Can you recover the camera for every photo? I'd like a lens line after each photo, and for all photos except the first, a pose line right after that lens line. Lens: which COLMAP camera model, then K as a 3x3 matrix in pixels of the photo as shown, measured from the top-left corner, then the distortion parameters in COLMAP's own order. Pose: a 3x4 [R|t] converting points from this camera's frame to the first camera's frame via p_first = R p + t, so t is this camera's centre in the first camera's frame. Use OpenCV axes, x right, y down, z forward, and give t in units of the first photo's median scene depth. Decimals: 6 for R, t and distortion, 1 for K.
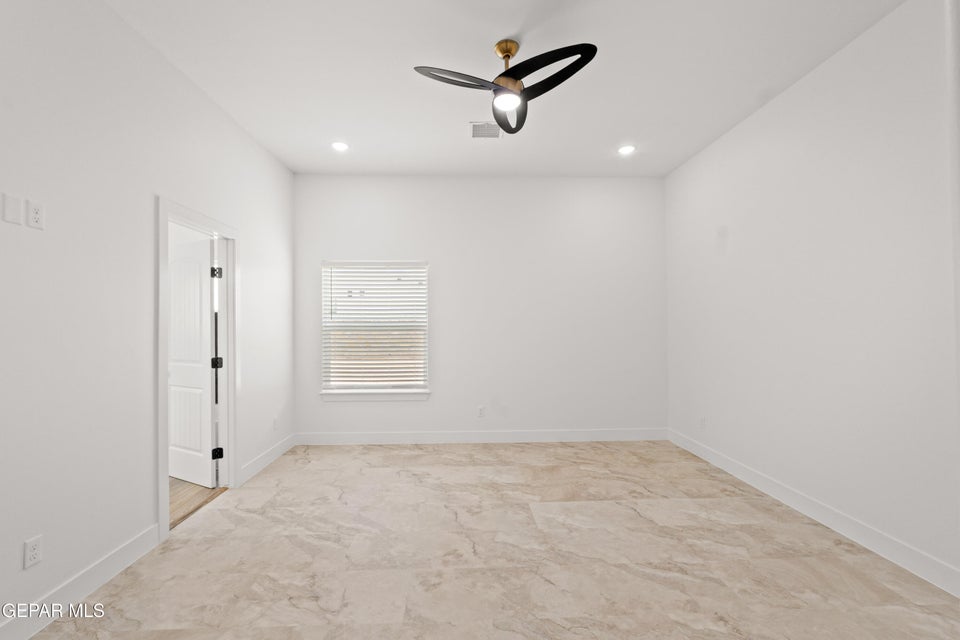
lens RADIAL K [[405.1, 0, 475.1], [0, 405.1, 322.1], [0, 0, 1]] dist [-0.009743, 0.000771]
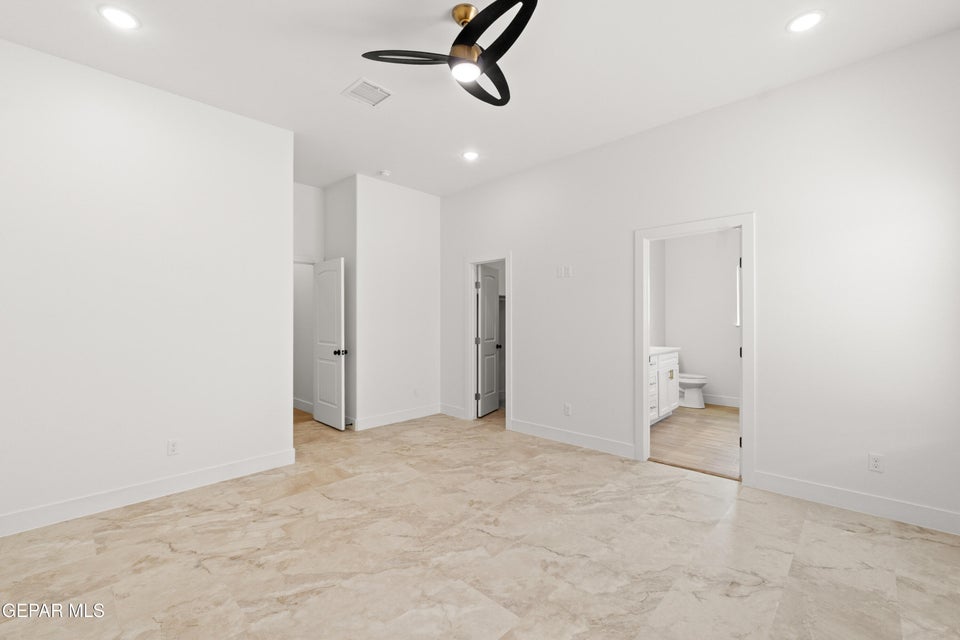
lens RADIAL K [[405.1, 0, 475.2], [0, 405.1, 321.3], [0, 0, 1]] dist [-0.009743, 0.000771]
pose [[-0.722098, 0.009939, -0.691719, 0.631012], [0.012626, 0.999920, 0.001187, 0.014630], [0.691676, -0.007876, -0.722165, 1.498933]]
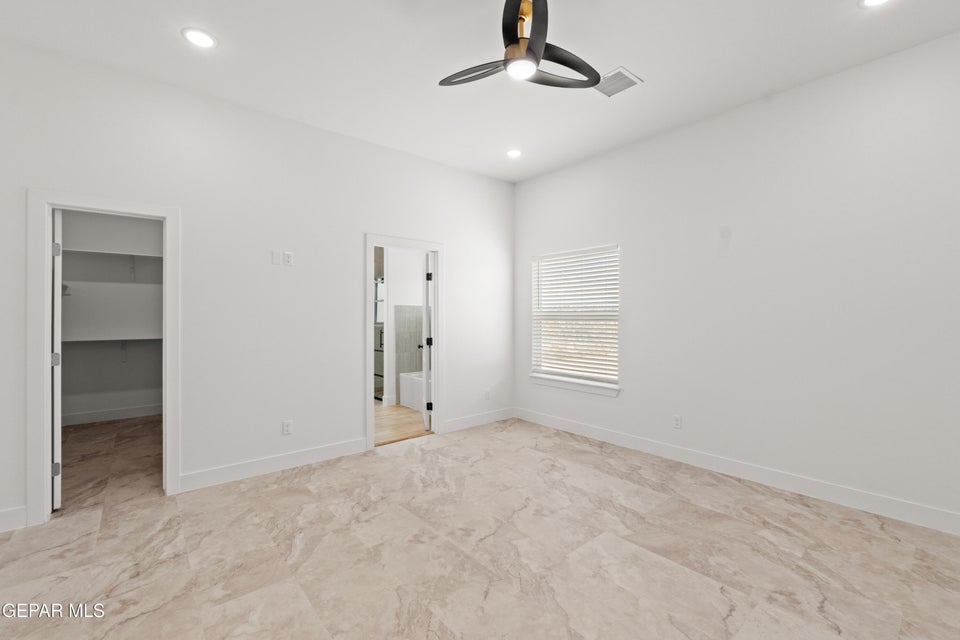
lens RADIAL K [[405.1, 0, 475.1], [0, 405.1, 318.6], [0, 0, 1]] dist [-0.009743, 0.000771]
pose [[0.612086, 0.009057, -0.790740, 0.665939], [0.004258, 0.999882, 0.014748, 0.002404], [0.790780, -0.012394, 0.611975, 0.319959]]
